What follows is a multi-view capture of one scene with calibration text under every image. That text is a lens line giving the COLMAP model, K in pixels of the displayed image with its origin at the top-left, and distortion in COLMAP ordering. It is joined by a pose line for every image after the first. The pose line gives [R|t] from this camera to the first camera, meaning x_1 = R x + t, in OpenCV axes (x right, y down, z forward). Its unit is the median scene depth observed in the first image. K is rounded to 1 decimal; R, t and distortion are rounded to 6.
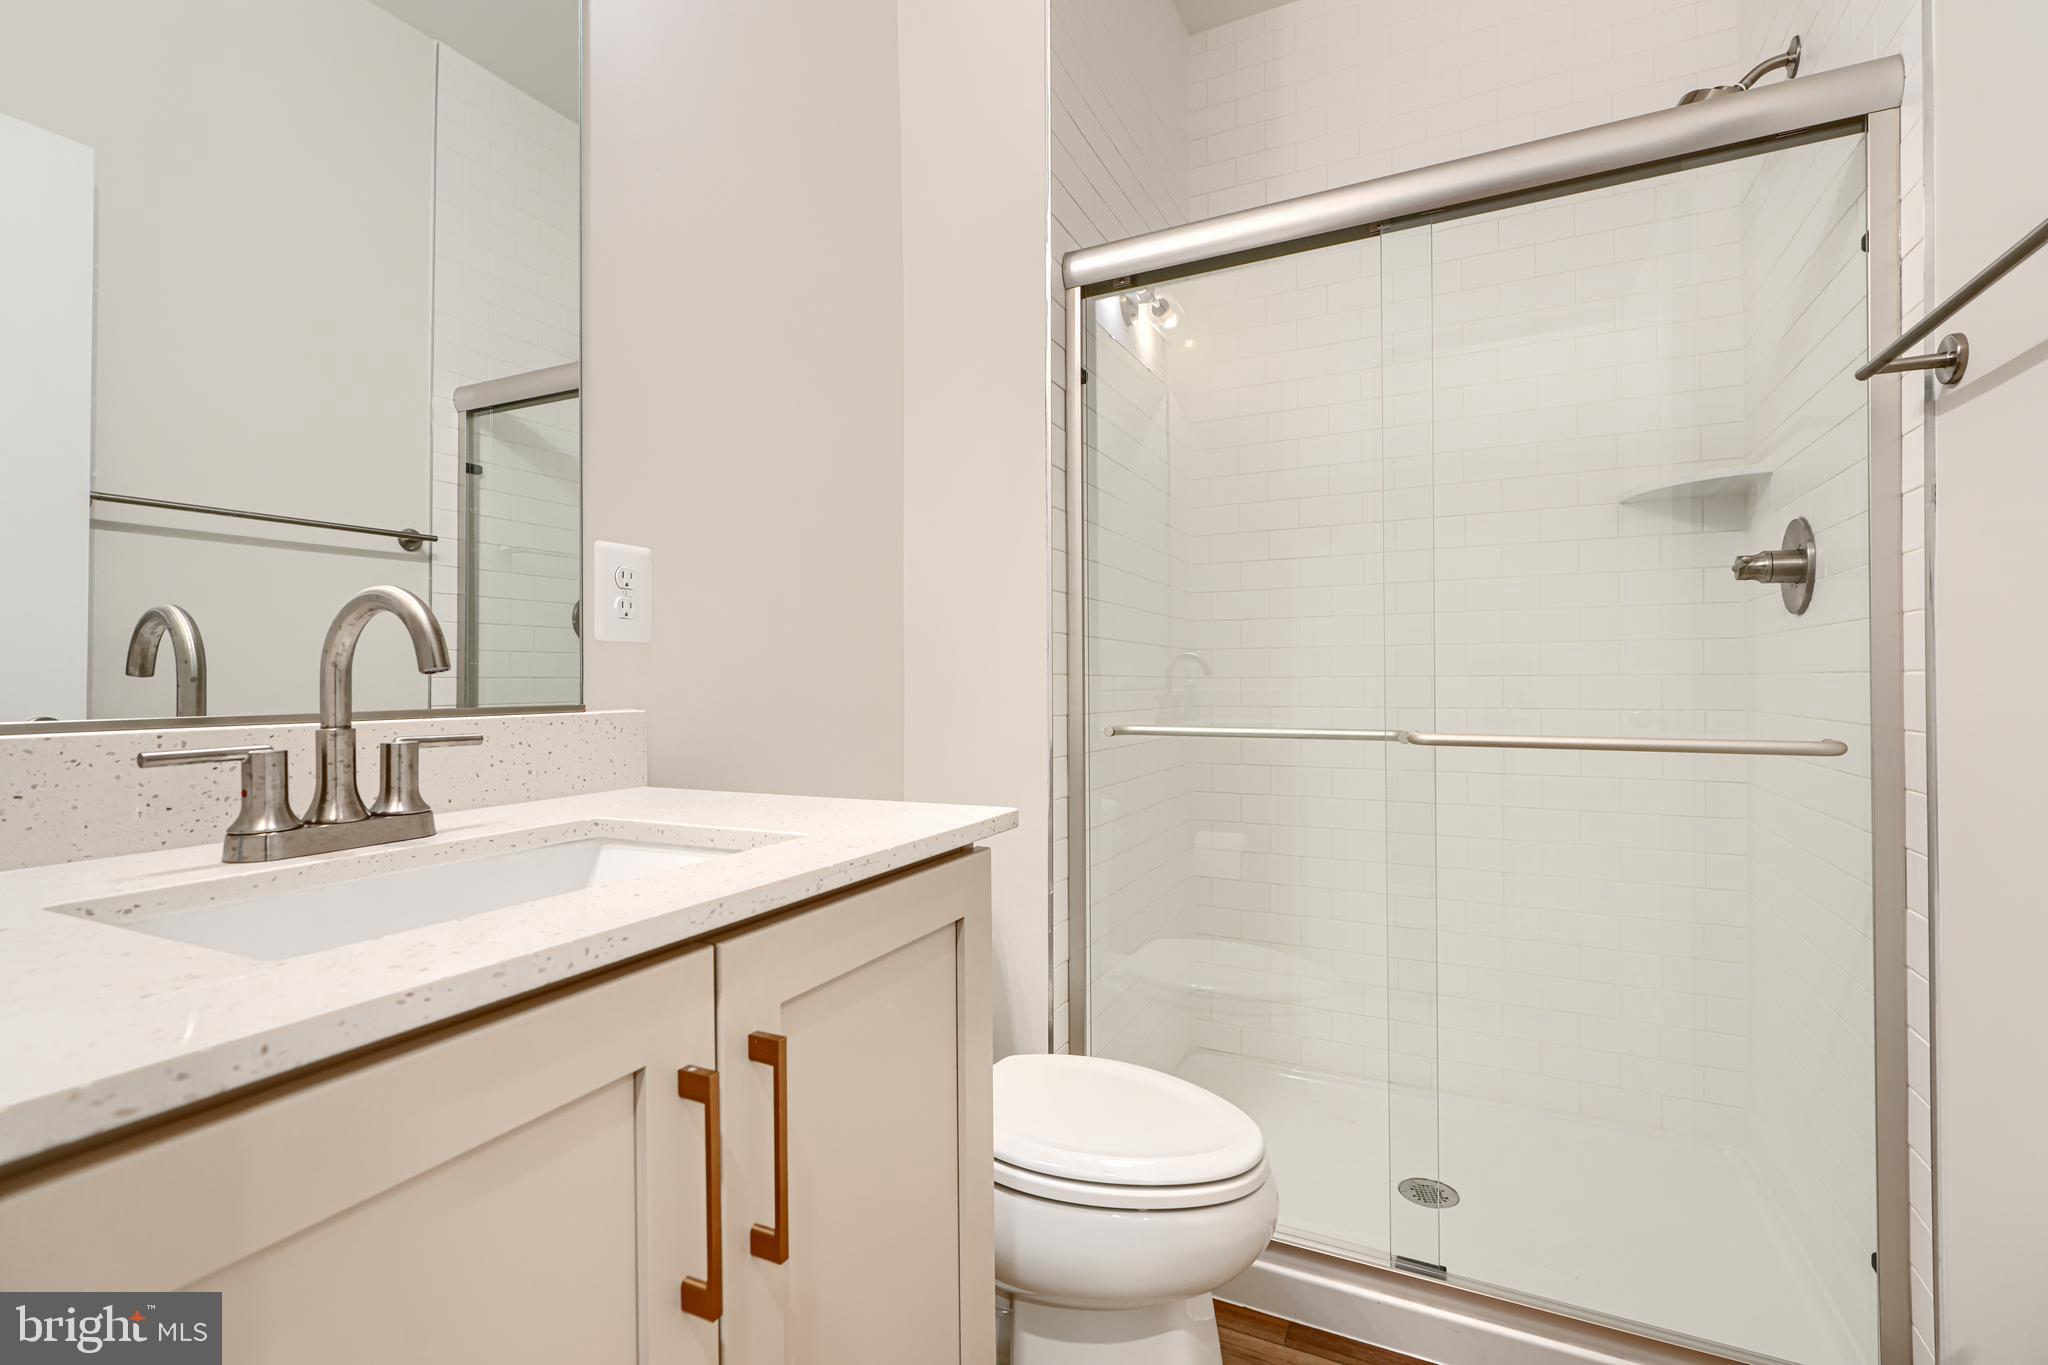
lens RADIAL K [[919.9, 0, 1027.2], [0, 919.9, 671.4], [0, 0, 1]] dist [0.002221, 0.000103]
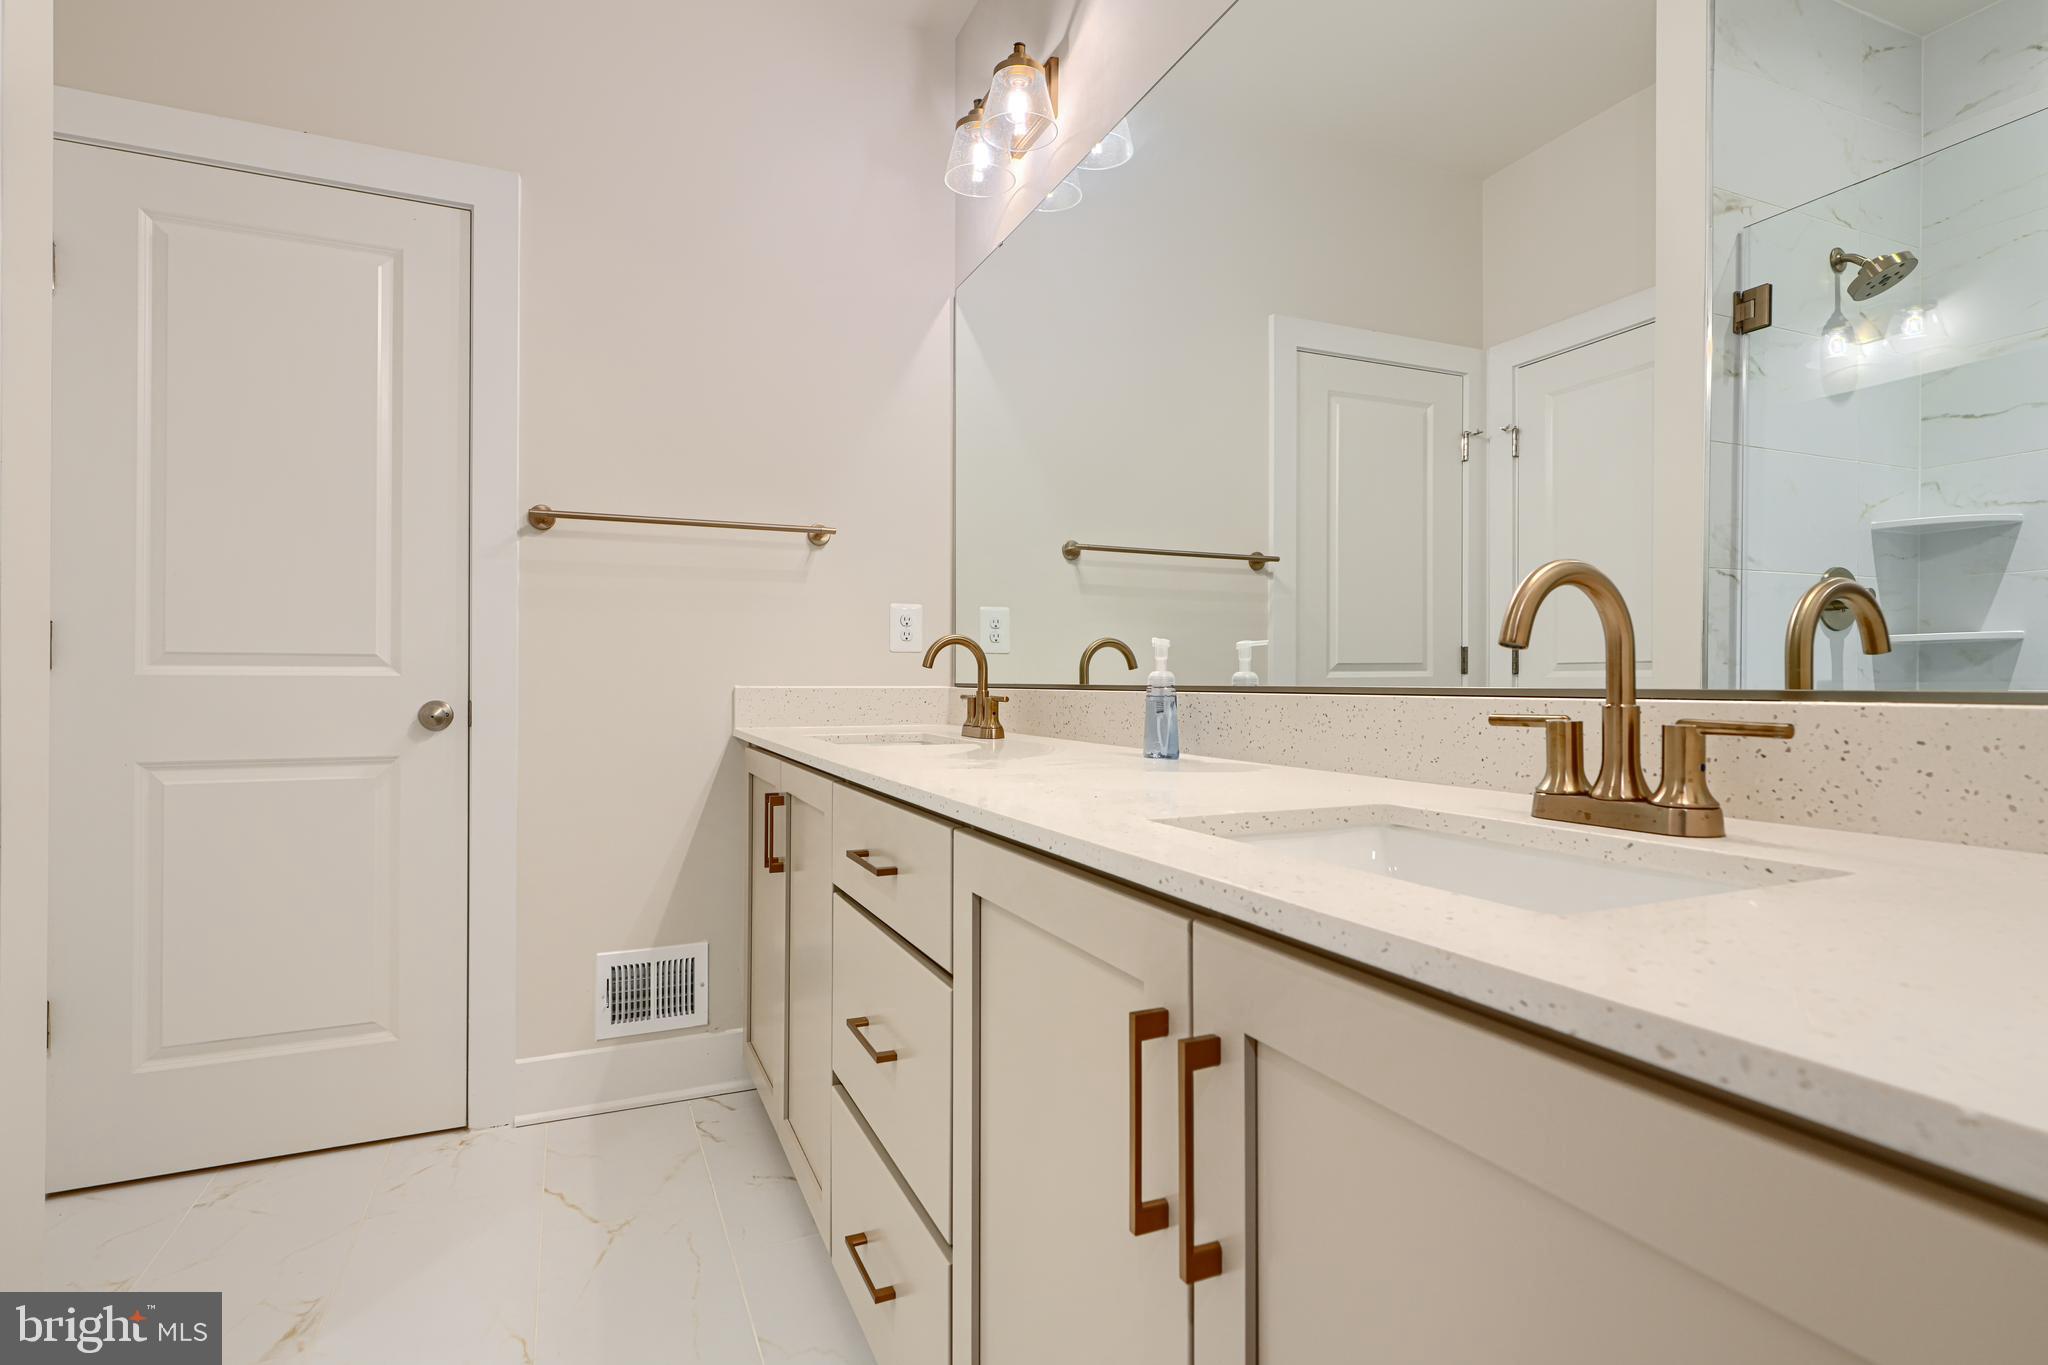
lens RADIAL K [[919.9, 0, 1027.2], [0, 919.9, 671.4], [0, 0, 1]] dist [0.002221, 0.000103]
pose [[-0.658250, 0.013857, -0.752672, 0.434049], [0.028373, 0.999577, -0.006412, 0.013761], [0.752265, -0.025576, -0.658364, 1.195159]]
